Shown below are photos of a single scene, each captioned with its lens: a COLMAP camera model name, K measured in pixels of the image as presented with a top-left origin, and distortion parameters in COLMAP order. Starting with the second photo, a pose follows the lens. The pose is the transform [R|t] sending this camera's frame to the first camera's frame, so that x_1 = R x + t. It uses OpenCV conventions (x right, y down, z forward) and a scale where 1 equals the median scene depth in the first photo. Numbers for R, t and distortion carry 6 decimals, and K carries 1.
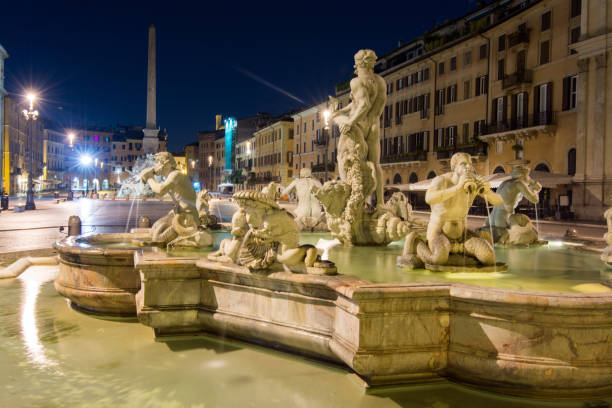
lens RADIAL K [[599.0, 0, 305.6], [0, 599.0, 204.8], [0, 0, 1]] dist [0.025931, 0.000000]
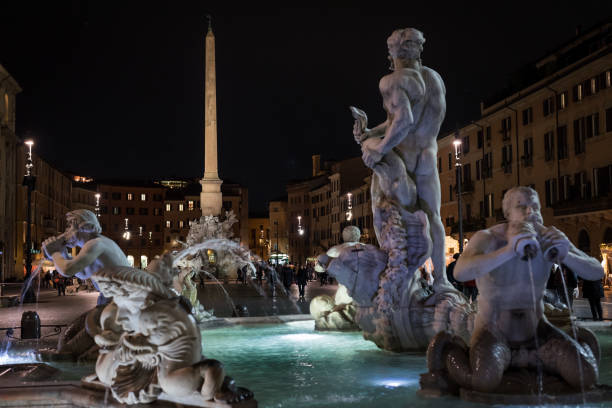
lens RADIAL K [[898.3, 0, 304.1], [0, 898.3, 203.1], [0, 0, 1]] dist [-0.008480, 0.000000]
pose [[0.984678, -0.042860, -0.169034, 0.142915], [0.027163, 0.995192, -0.094104, 0.000902], [0.172254, 0.088070, 0.981108, 0.098028]]
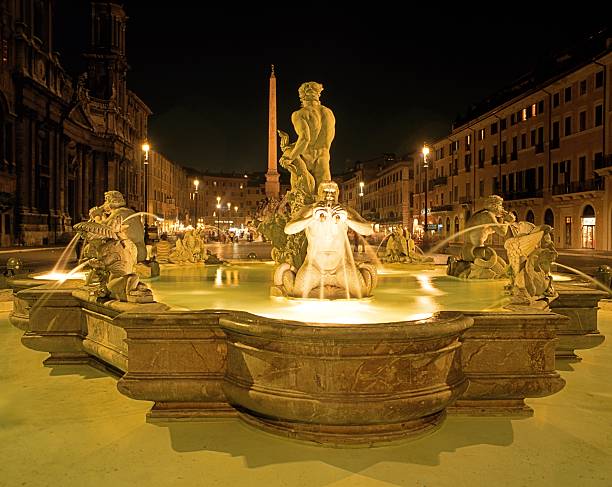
lens RADIAL K [[594.2, 0, 308.4], [0, 594.2, 243.3], [0, 0, 1]] dist [-0.027655, 0.000000]
pose [[0.976249, -0.008985, -0.216465, 0.303319], [0.007881, 0.999951, -0.005964, 0.012961], [0.216508, 0.004116, 0.976272, 0.040748]]
